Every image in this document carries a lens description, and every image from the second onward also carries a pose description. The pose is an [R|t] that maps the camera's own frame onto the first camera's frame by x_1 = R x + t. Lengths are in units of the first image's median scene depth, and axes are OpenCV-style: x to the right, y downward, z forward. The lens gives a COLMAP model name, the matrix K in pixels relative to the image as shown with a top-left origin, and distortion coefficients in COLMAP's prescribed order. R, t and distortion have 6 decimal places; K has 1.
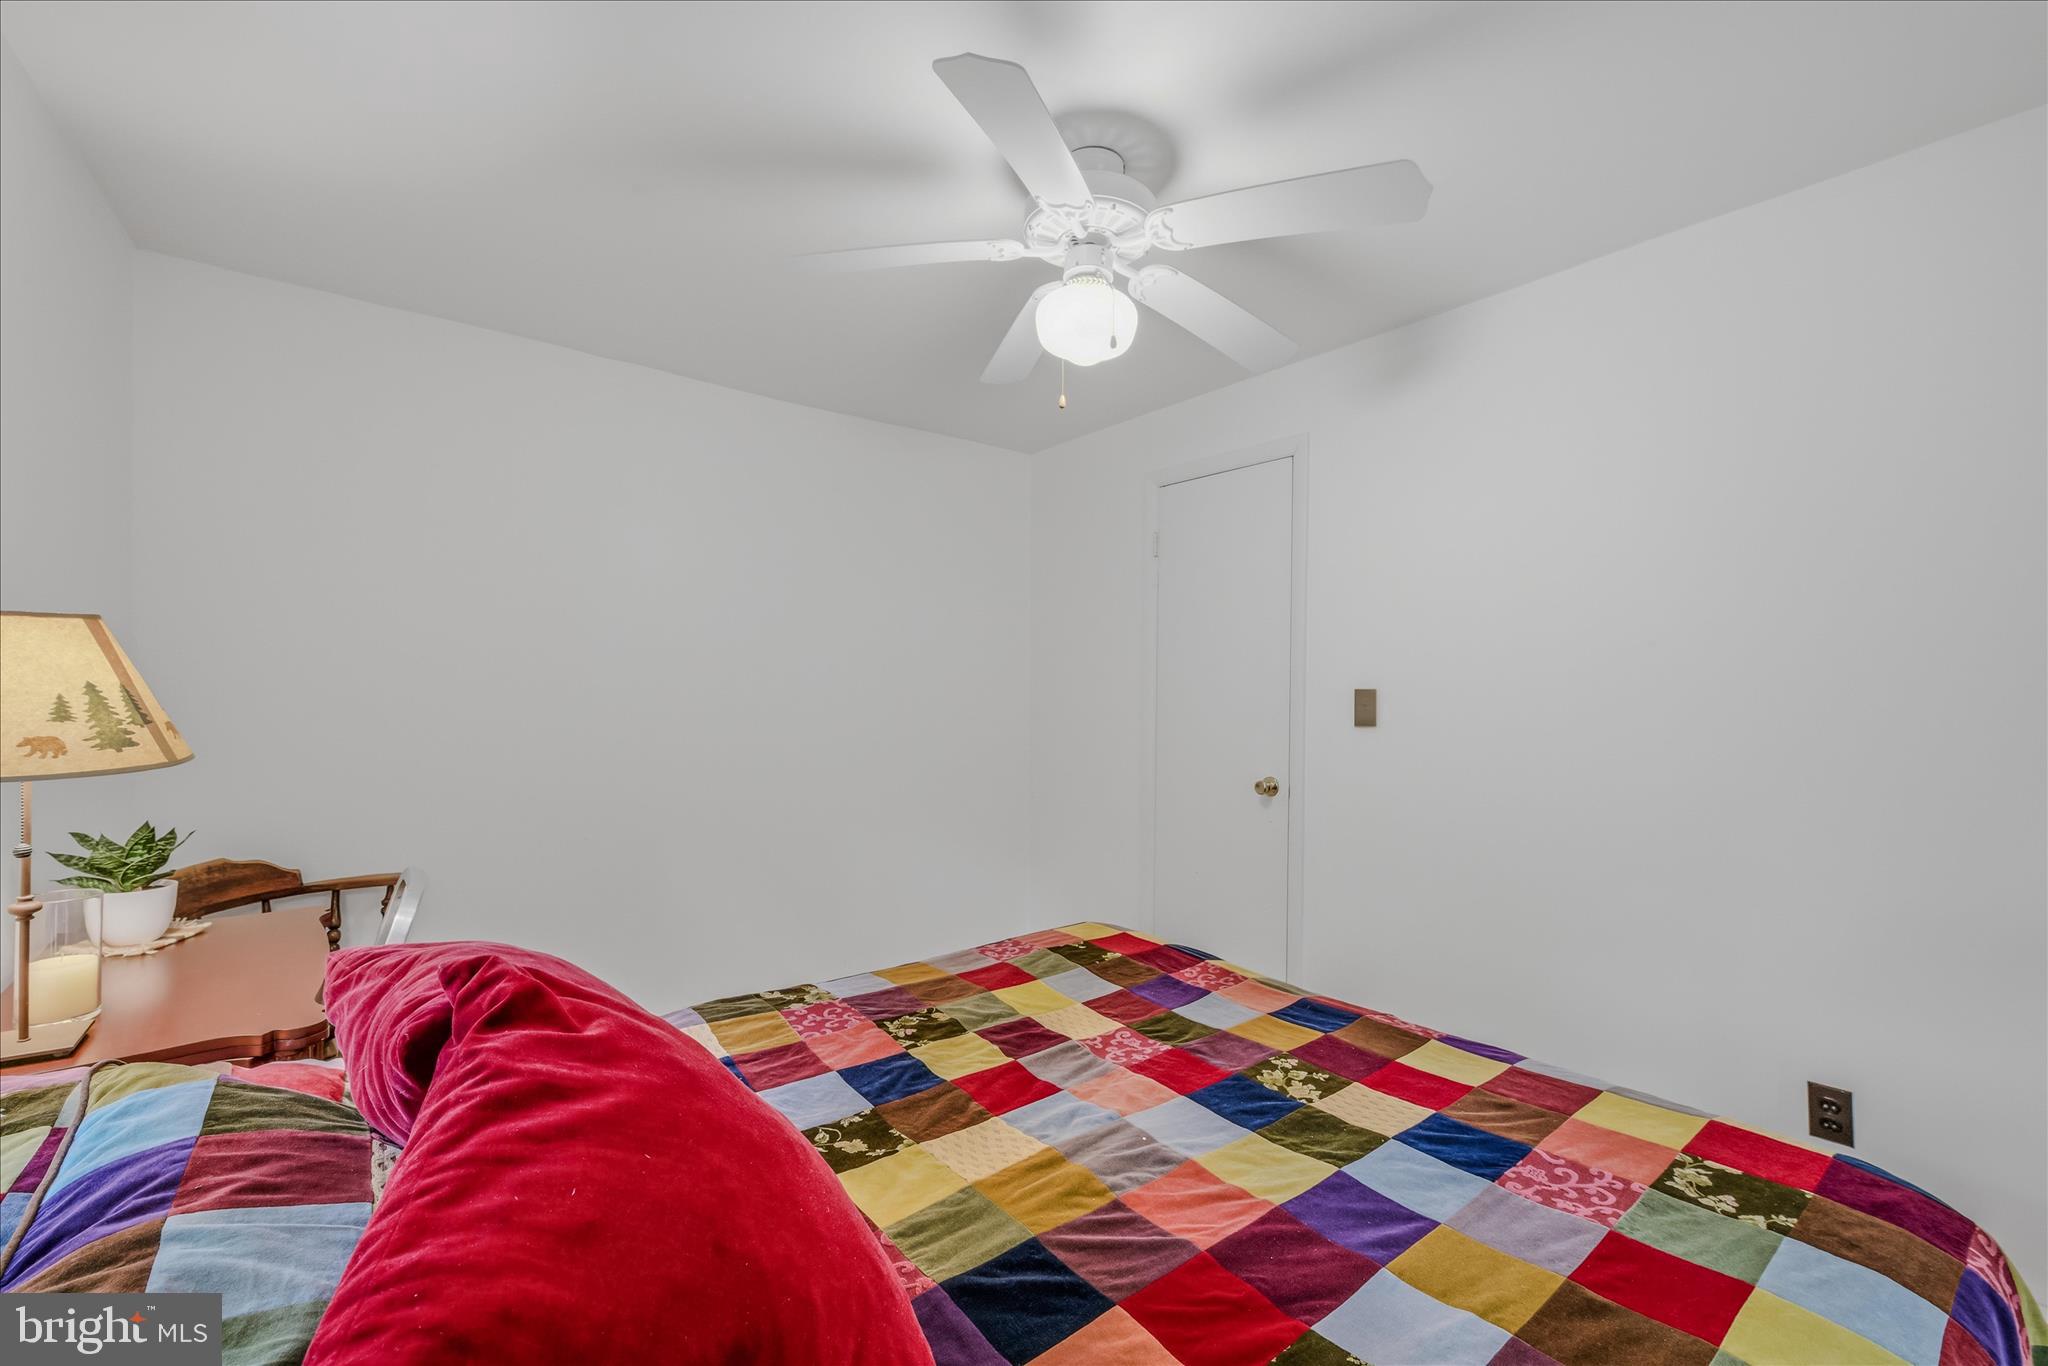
lens RADIAL K [[832.0, 0, 1032.9], [0, 832.0, 678.5], [0, 0, 1]] dist [-0.000923, -0.000059]
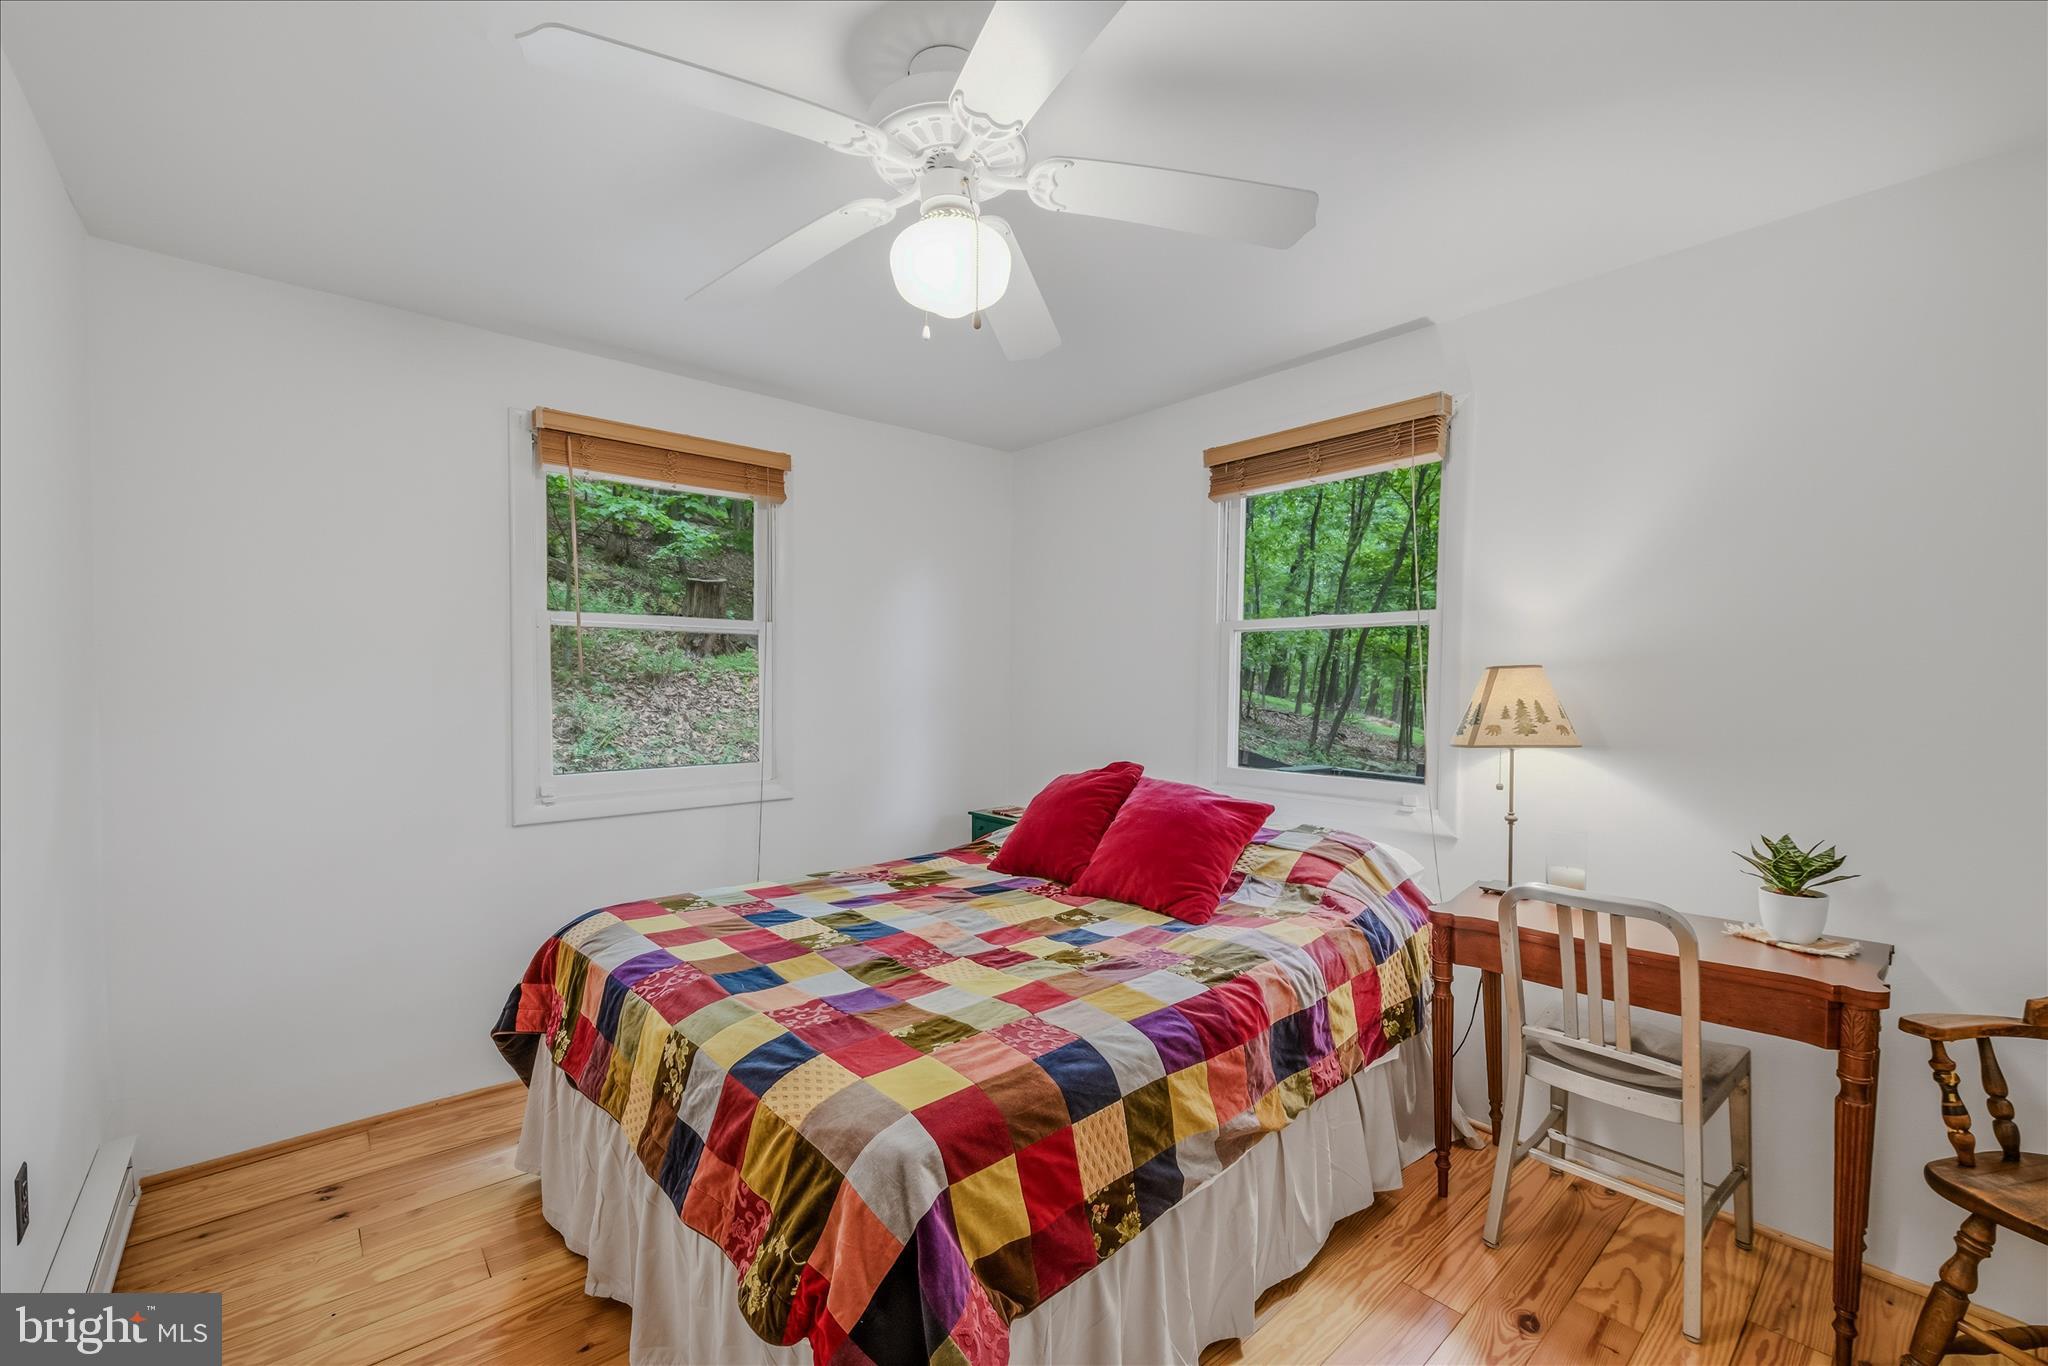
lens RADIAL K [[832.0, 0, 1022.3], [0, 832.0, 680.0], [0, 0, 1]] dist [-0.000923, -0.000059]
pose [[-0.997560, -0.014612, -0.068271, 0.060194], [-0.013931, 0.999848, -0.010447, -0.002016], [0.068413, -0.009470, -0.997612, 2.752208]]
